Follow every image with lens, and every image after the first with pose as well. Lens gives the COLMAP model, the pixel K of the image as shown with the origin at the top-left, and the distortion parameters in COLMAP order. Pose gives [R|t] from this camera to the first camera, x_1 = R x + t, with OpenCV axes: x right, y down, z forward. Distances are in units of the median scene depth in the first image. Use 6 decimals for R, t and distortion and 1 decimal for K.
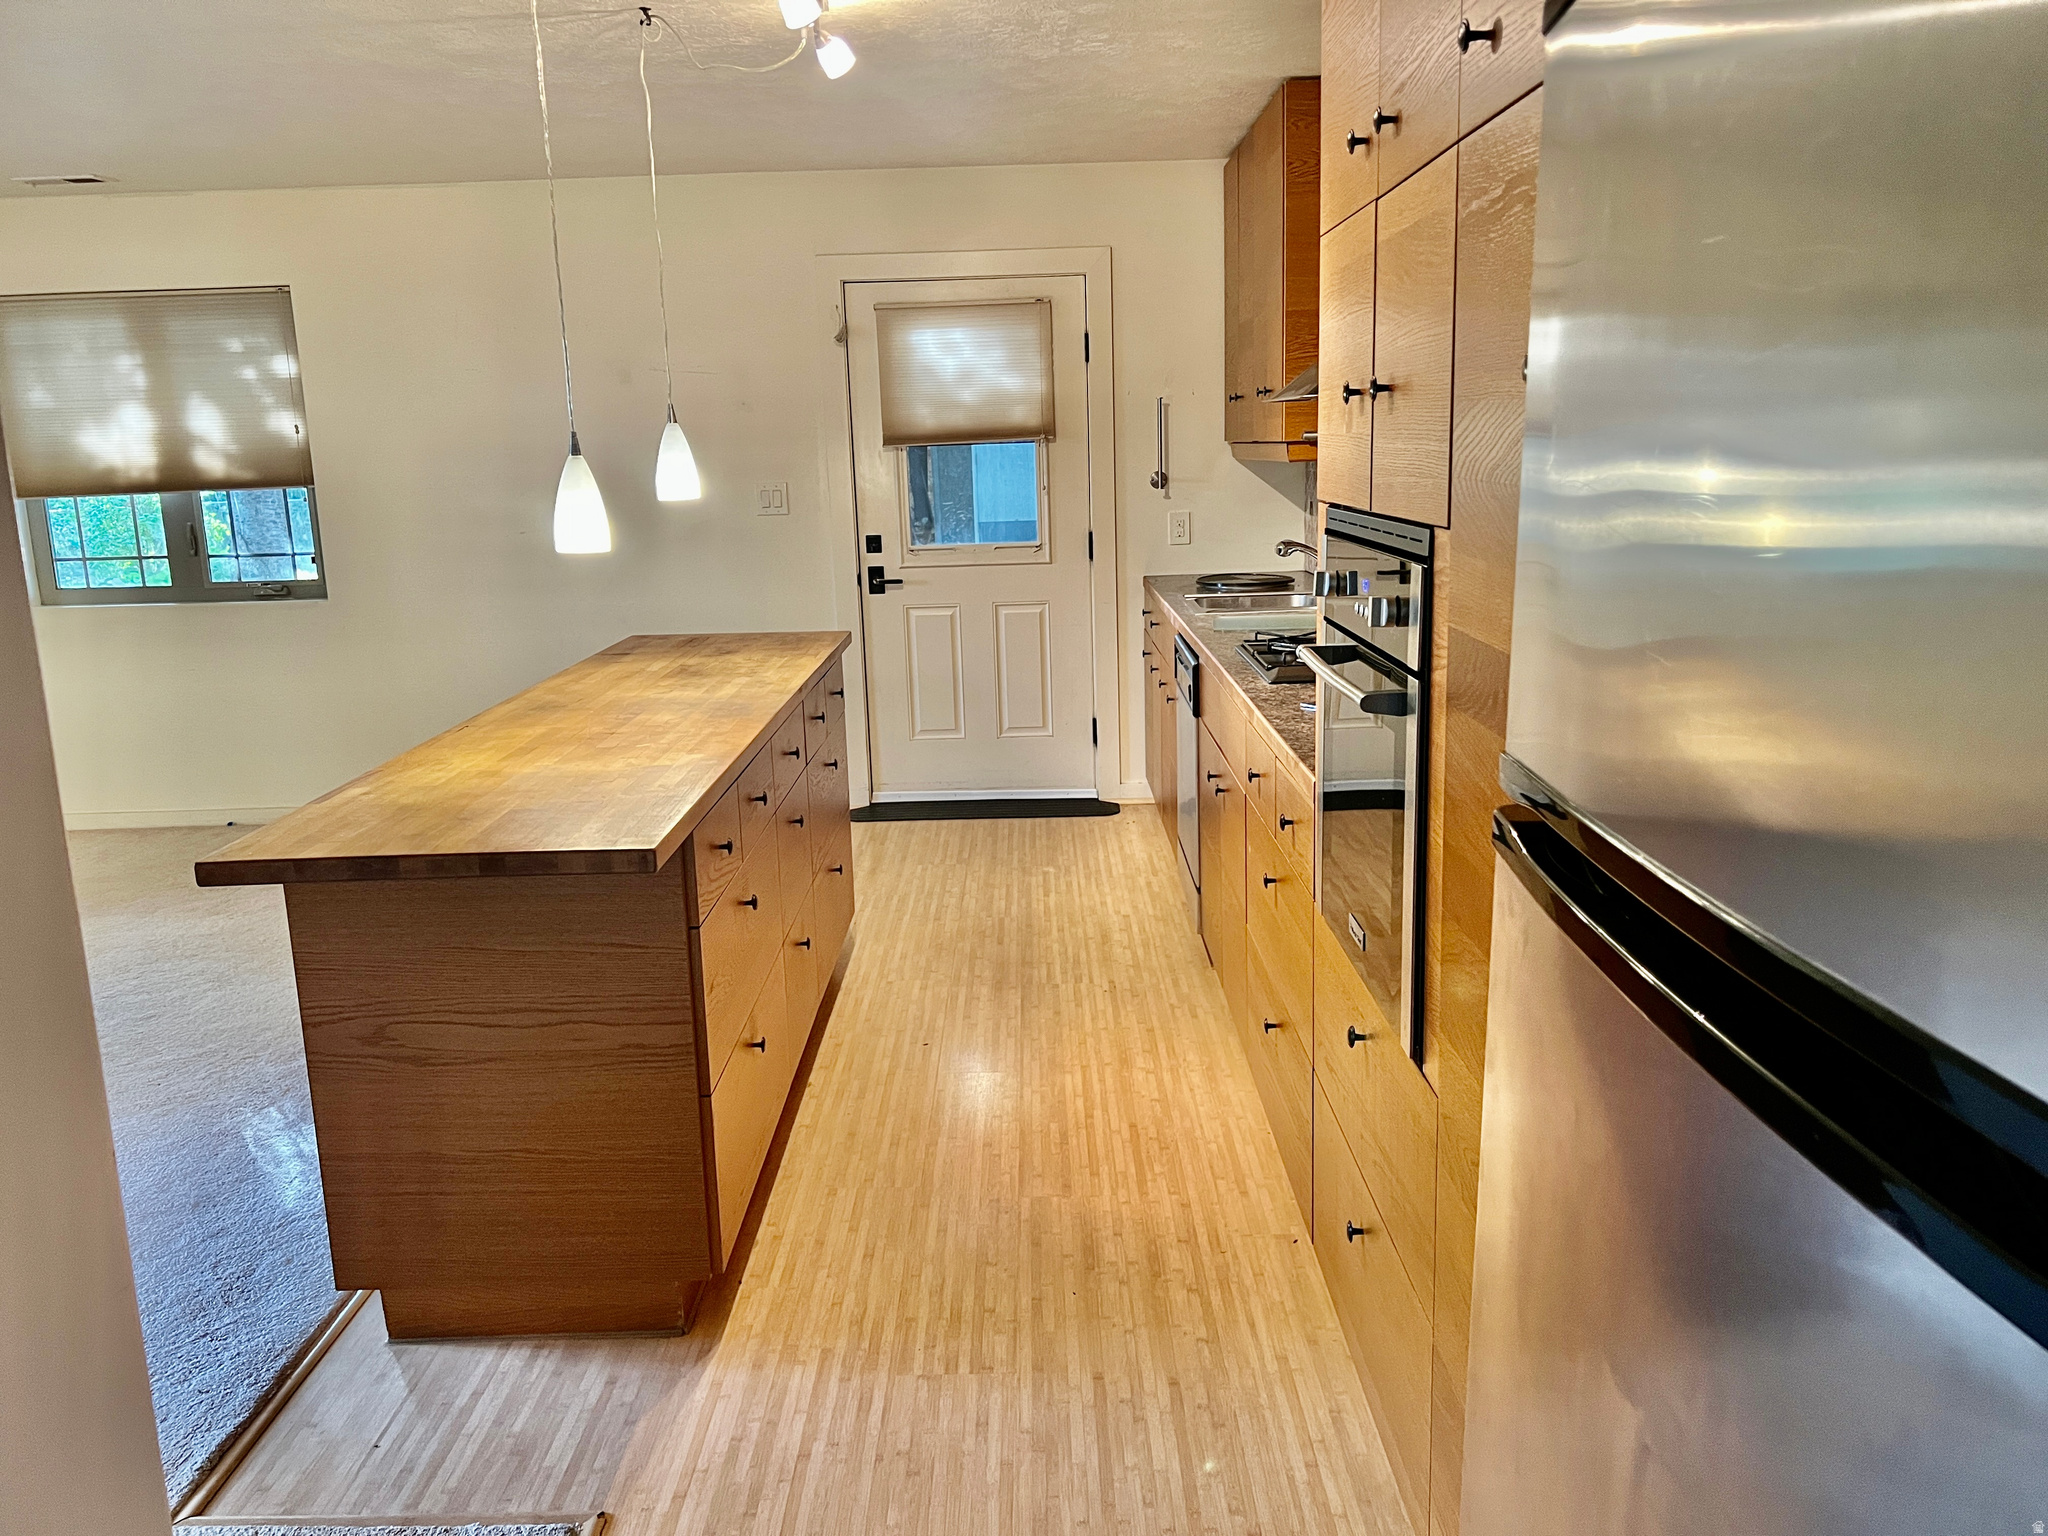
lens RADIAL K [[1542.8, 0, 1024.0], [0, 1542.8, 768.0], [0, 0, 1]] dist [-0.003863, -0.009077]
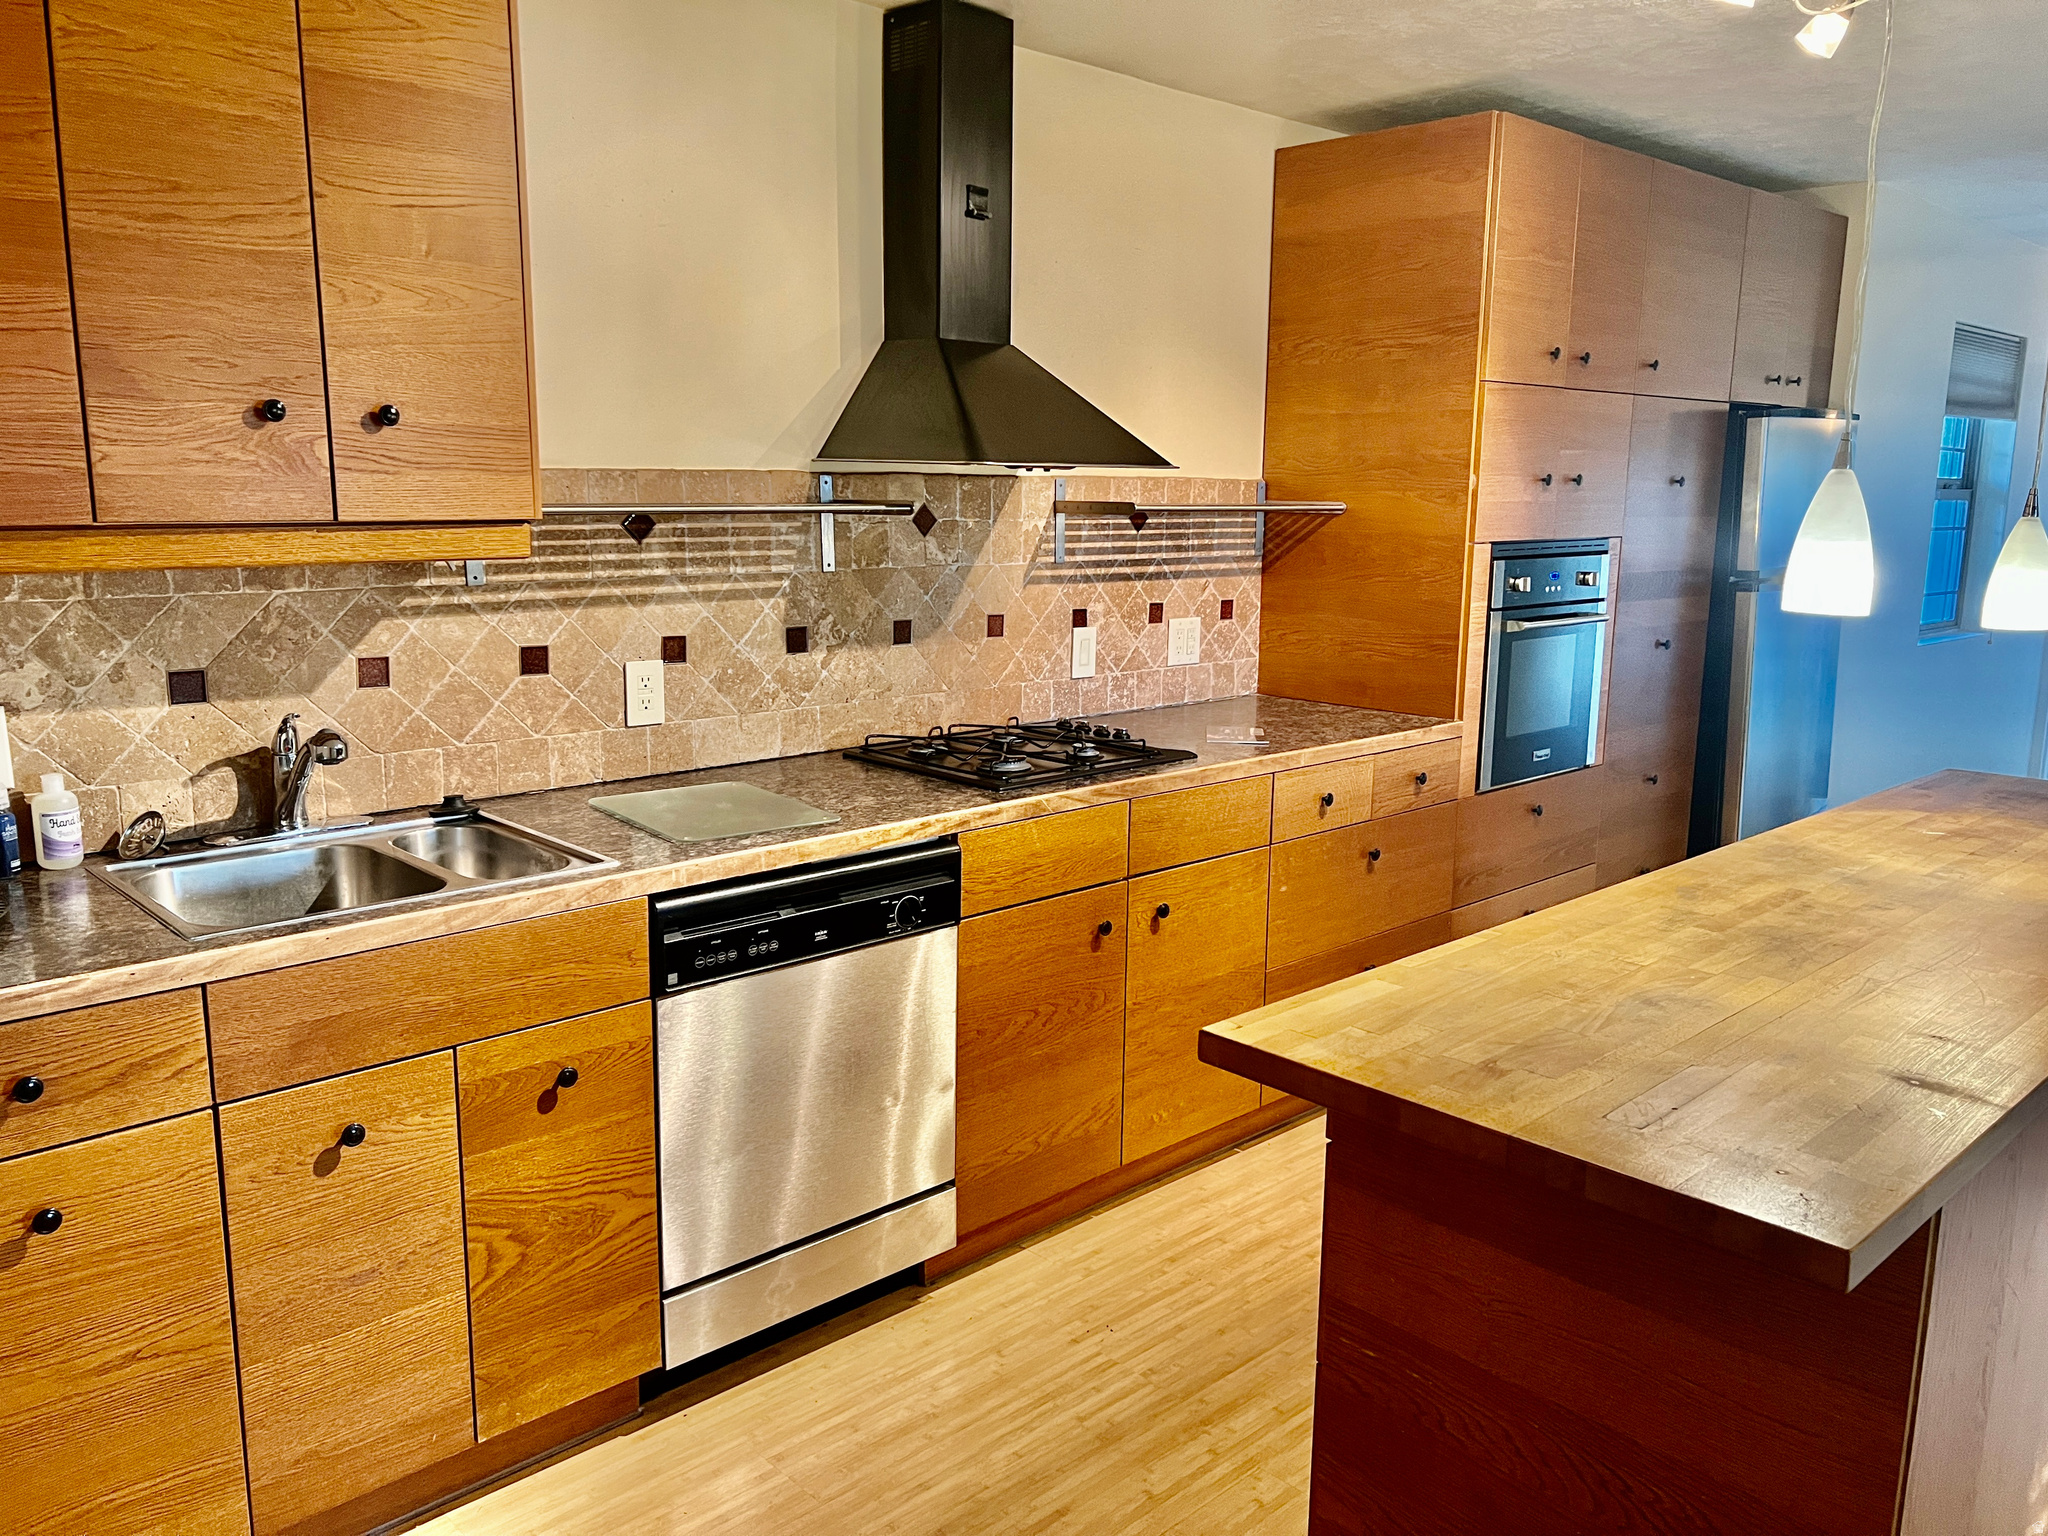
lens RADIAL K [[1566.8, 0, 993.2], [0, 1566.8, 780.9], [0, 0, 1]] dist [0.132406, -0.196229]
pose [[-0.686882, -0.114270, 0.717730, -0.555634], [0.161804, 0.938732, 0.304306, -0.434619], [-0.708529, 0.325154, -0.626308, 2.046674]]
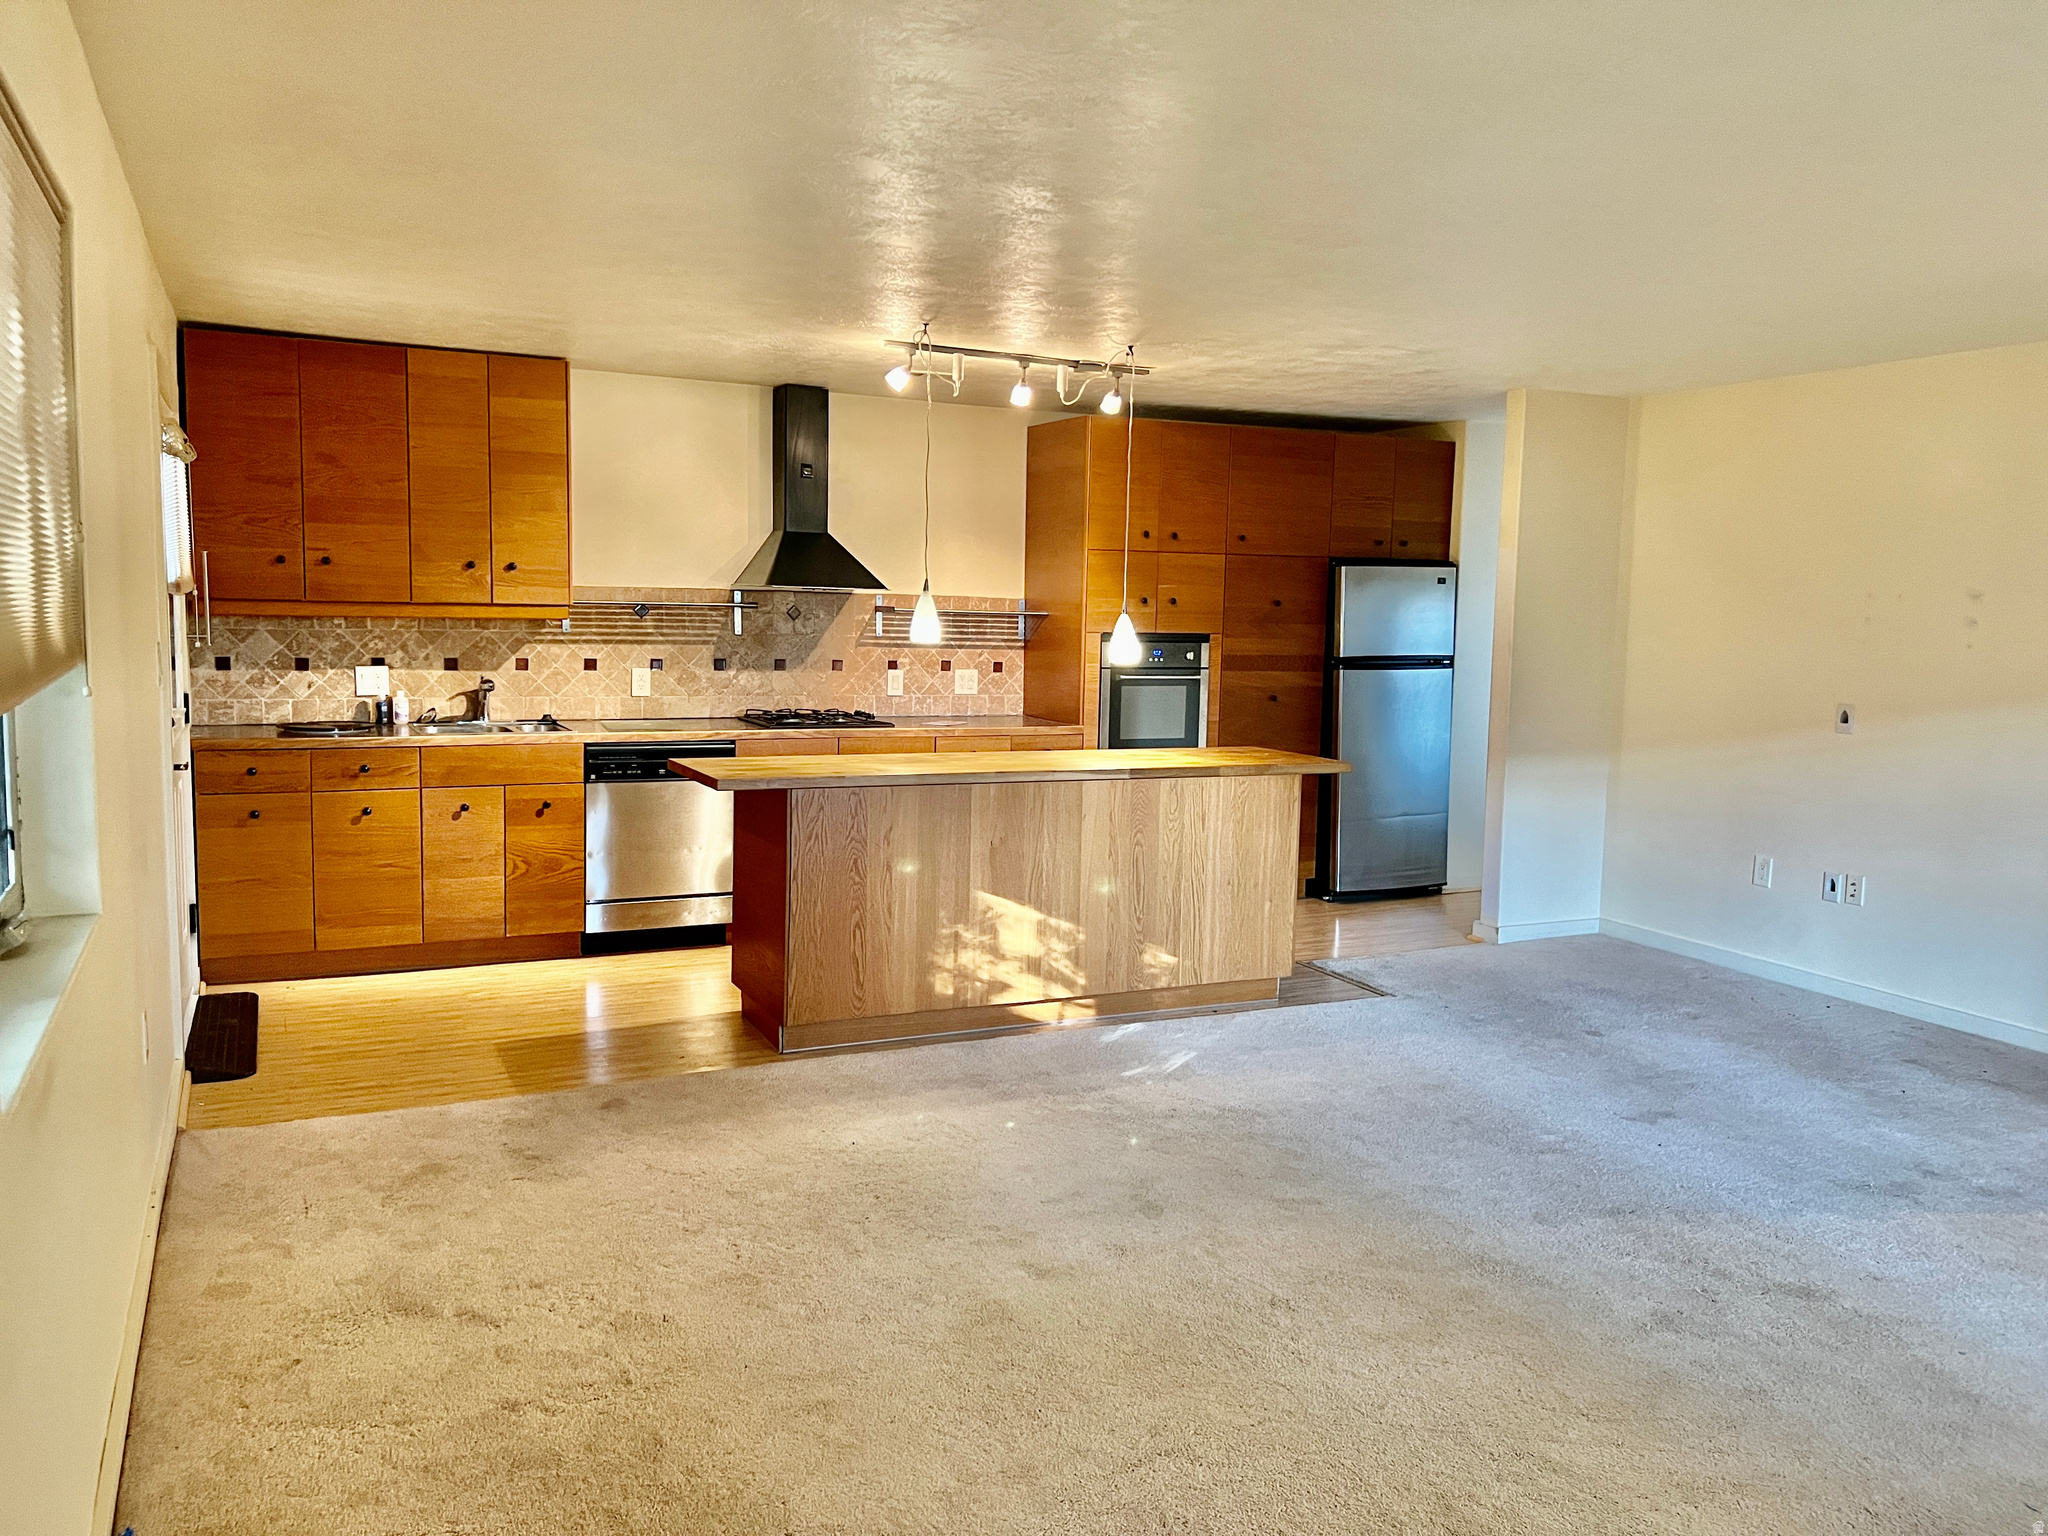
lens RADIAL K [[1542.8, 0, 1024.0], [0, 1542.8, 768.0], [0, 0, 1]] dist [-0.003863, -0.009077]
pose [[-0.458937, -0.073277, 0.885442, -2.068726], [0.174202, 0.969828, 0.170552, -0.380147], [-0.871224, 0.232518, -0.432325, 2.079205]]
